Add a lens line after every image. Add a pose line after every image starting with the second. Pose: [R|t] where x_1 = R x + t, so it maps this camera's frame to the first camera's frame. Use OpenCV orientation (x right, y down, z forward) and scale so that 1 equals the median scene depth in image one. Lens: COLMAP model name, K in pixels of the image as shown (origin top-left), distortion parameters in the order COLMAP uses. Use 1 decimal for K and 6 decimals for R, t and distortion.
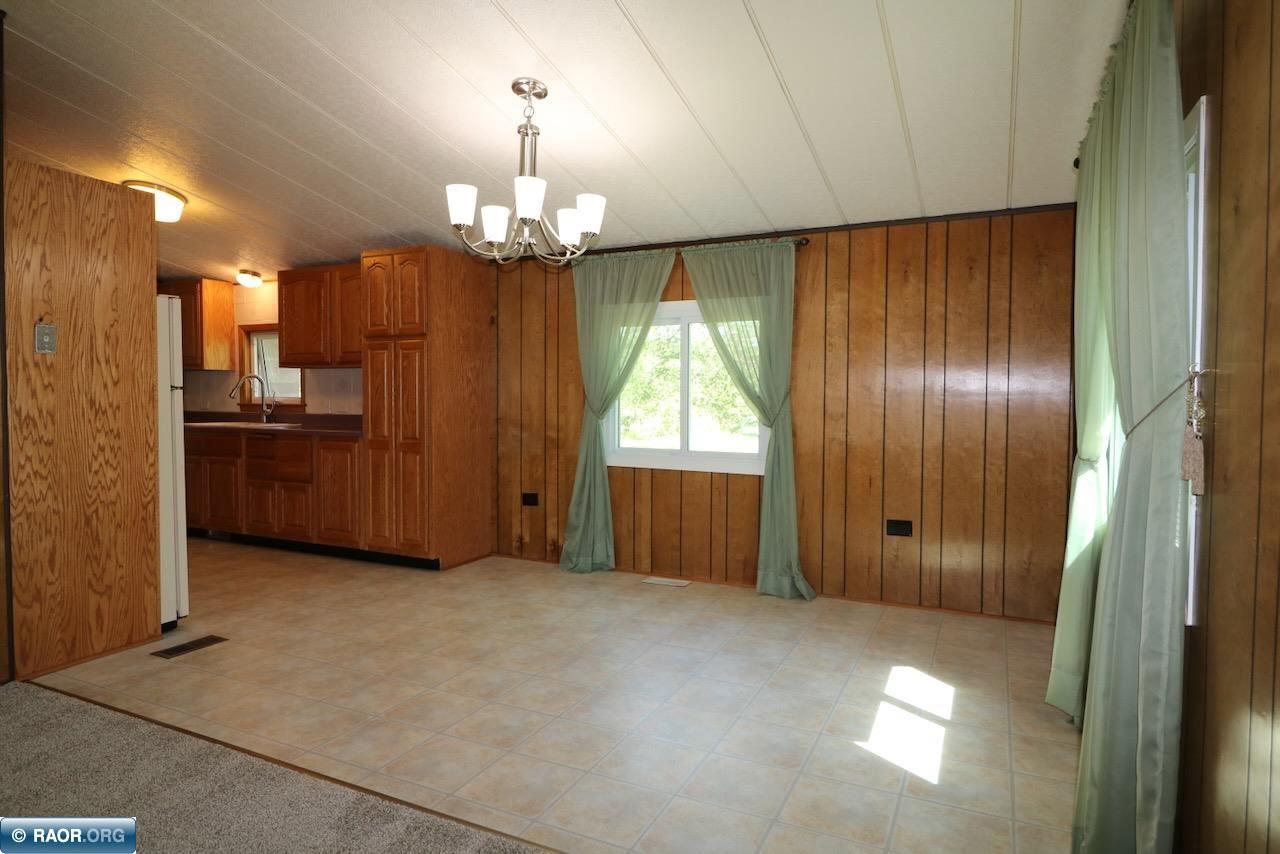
lens RADIAL K [[738.8, 0, 638.1], [0, 738.8, 432.0], [0, 0, 1]] dist [-0.009415, -0.001318]
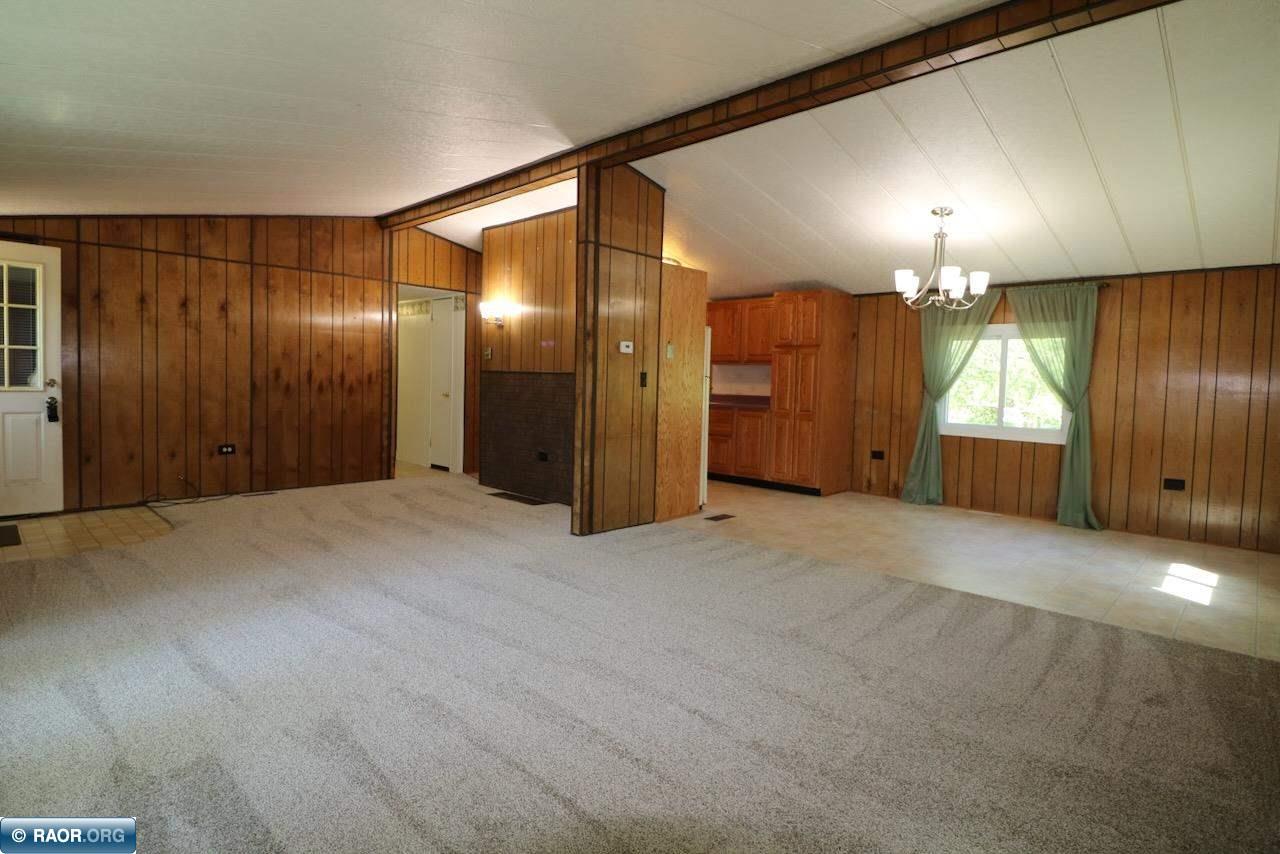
lens RADIAL K [[648.2, 0, 639.6], [0, 648.2, 417.1], [0, 0, 1]] dist [-0.025132, -0.003561]
pose [[0.946655, 0.038225, -0.319975, -0.210942], [-0.037256, 0.999264, 0.009151, 0.023228], [0.320089, 0.003258, 0.947382, -0.443703]]
